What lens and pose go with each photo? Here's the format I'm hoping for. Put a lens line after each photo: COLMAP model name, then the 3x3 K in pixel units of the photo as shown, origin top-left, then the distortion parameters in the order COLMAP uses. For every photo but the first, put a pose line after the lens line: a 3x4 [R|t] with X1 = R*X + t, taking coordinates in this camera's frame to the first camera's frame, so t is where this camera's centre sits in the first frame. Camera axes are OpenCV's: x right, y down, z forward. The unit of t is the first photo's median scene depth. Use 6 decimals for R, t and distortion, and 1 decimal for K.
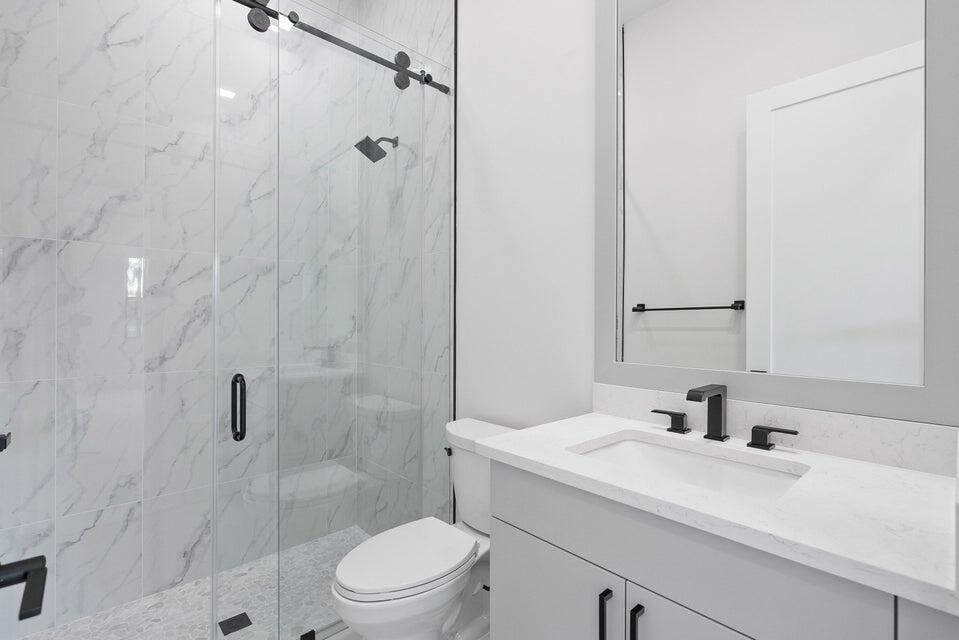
lens RADIAL K [[442.3, 0, 479.1], [0, 442.3, 322.2], [0, 0, 1]] dist [-0.006162, 0.001581]
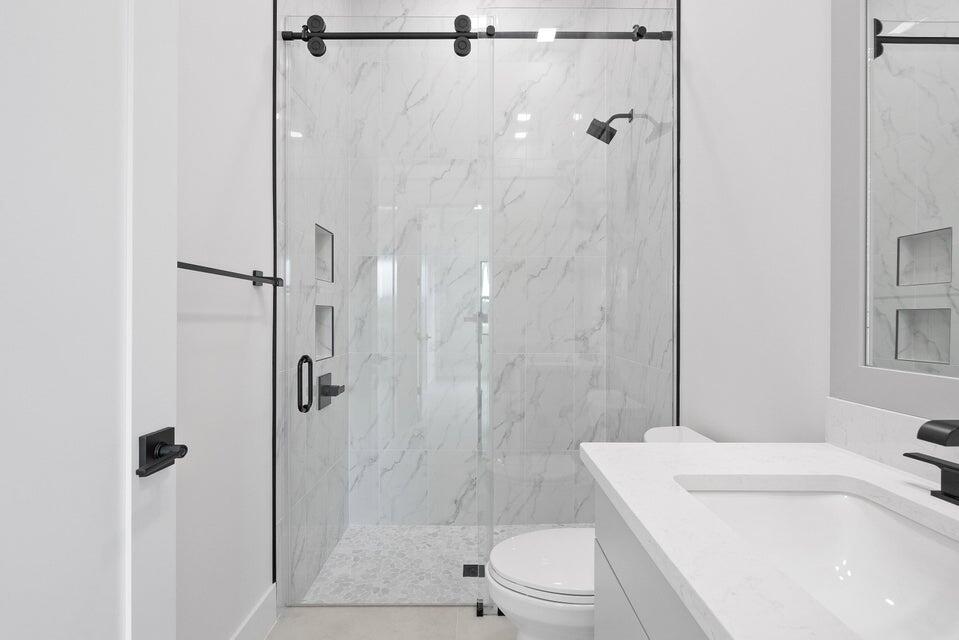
lens RADIAL K [[442.3, 0, 478.8], [0, 442.3, 318.1], [0, 0, 1]] dist [-0.006162, 0.001581]
pose [[0.745243, -0.000076, -0.666793, 0.209032], [-0.002135, 0.999995, -0.002500, 0.016803], [0.666790, 0.003286, 0.745239, 0.123069]]
